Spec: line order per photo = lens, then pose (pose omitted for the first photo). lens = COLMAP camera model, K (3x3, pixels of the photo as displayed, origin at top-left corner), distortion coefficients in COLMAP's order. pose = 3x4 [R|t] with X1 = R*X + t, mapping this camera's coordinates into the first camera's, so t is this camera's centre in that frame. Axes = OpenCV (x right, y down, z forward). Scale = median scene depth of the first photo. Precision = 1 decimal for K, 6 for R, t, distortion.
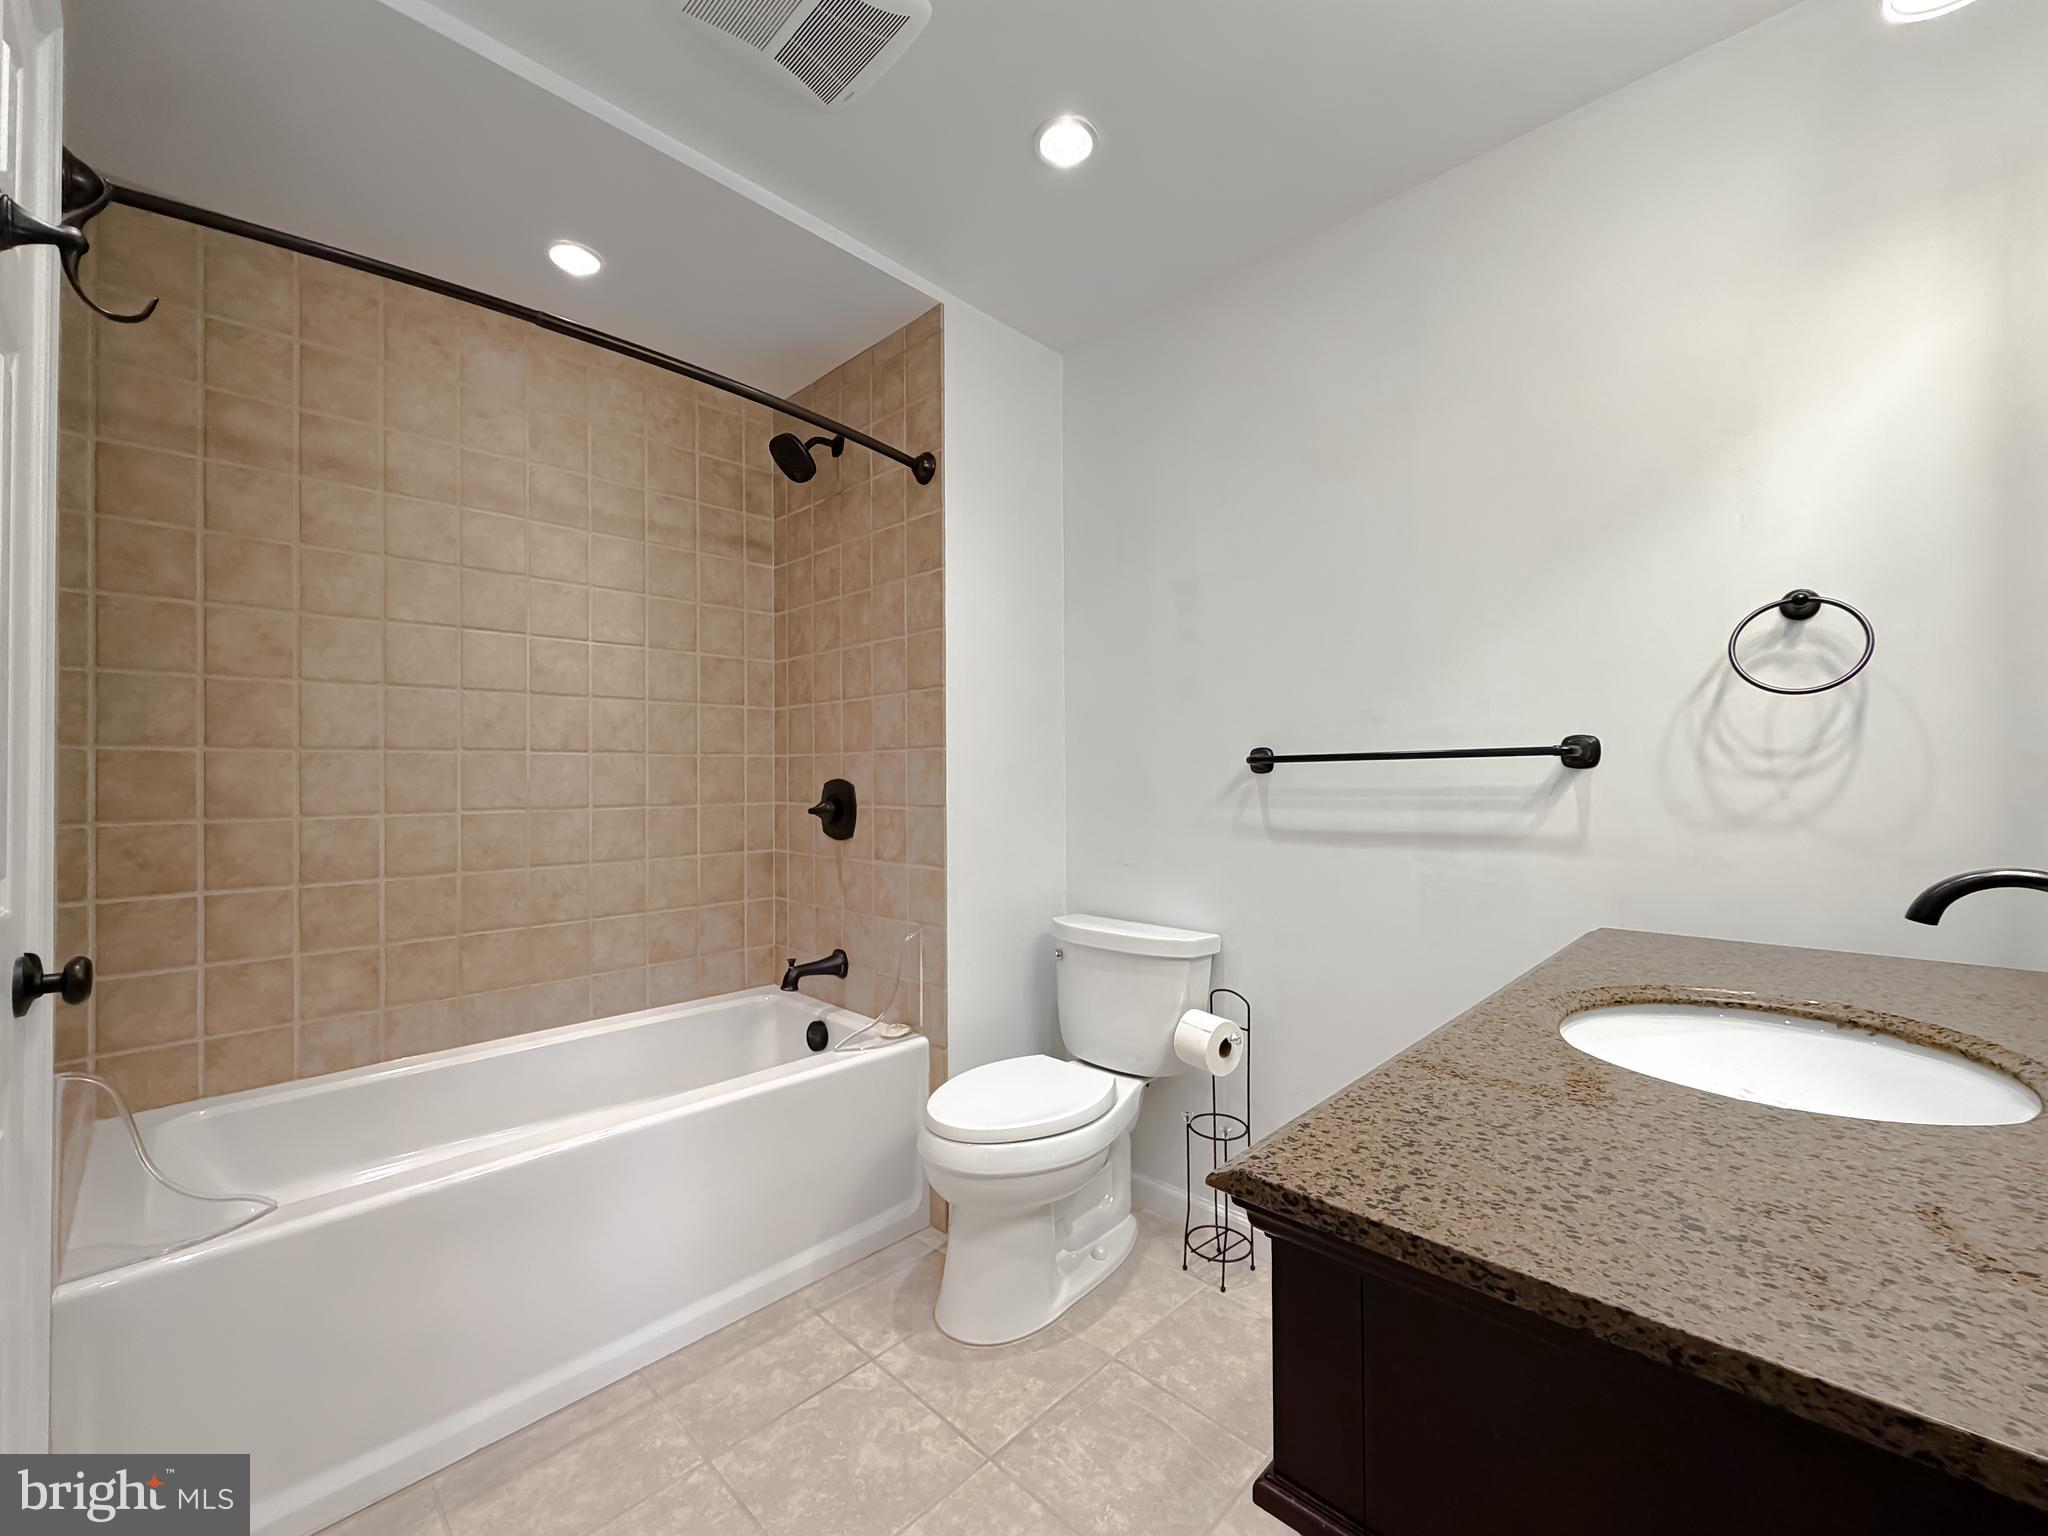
lens RADIAL K [[853.1, 0, 1027.2], [0, 853.1, 767.4], [0, 0, 1]] dist [0.002226, -0.000441]
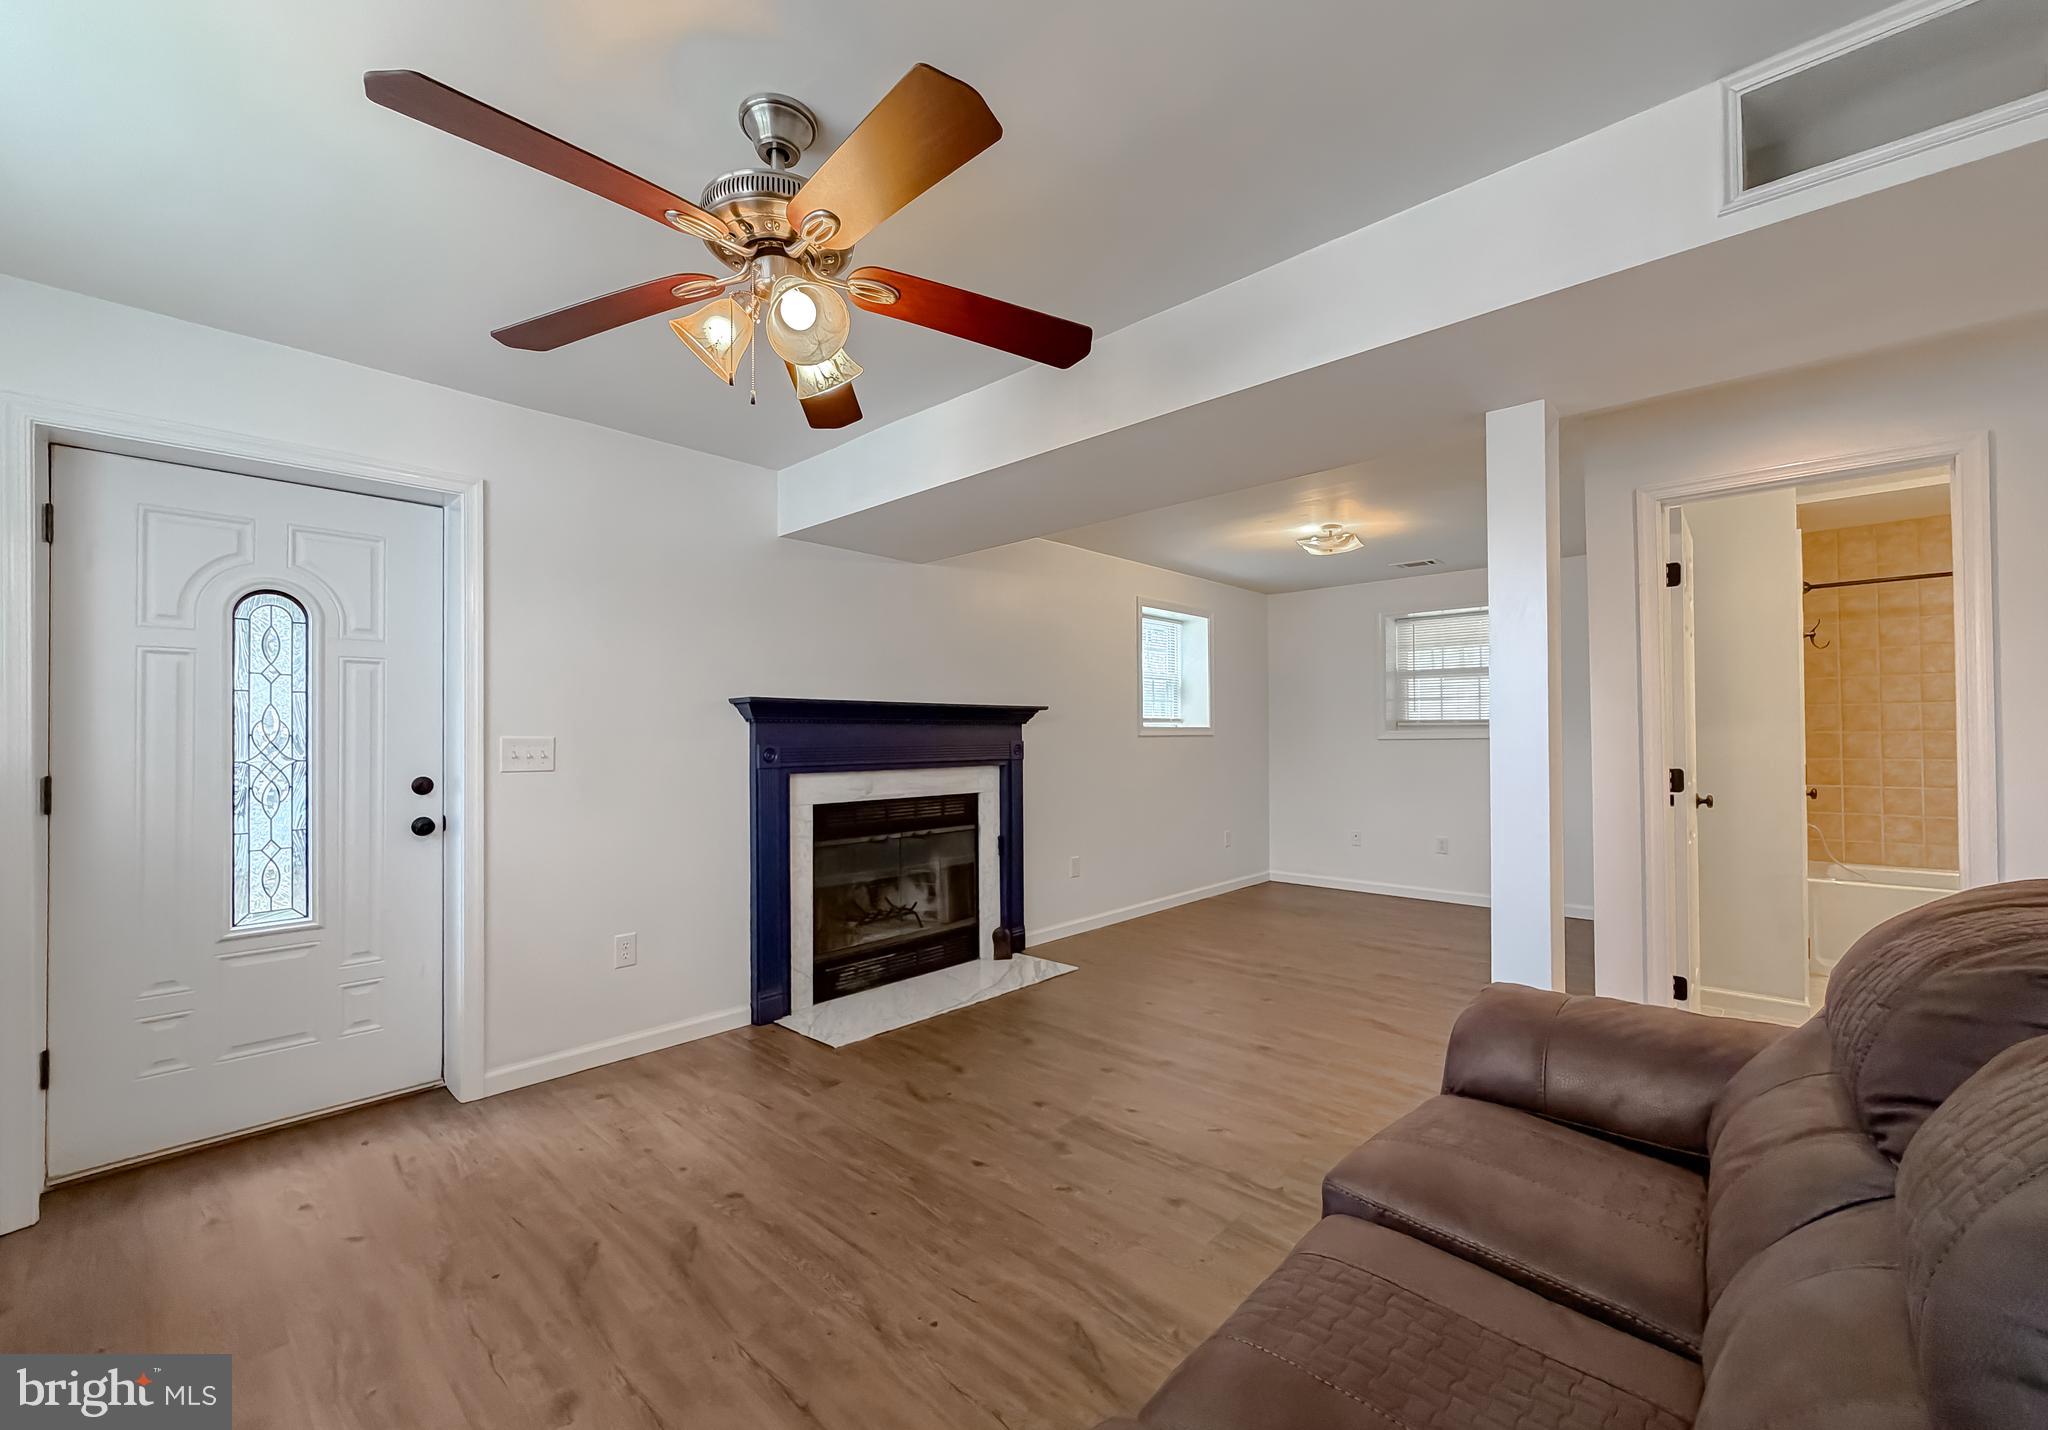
lens RADIAL K [[832.1, 0, 1033.4], [0, 832.1, 725.2], [0, 0, 1]] dist [0.003264, 0.000195]
pose [[0.039899, -0.007299, -0.999177, 1.414461], [0.018633, 0.999805, -0.006559, -0.067111], [0.999030, -0.018355, 0.040027, -1.494324]]
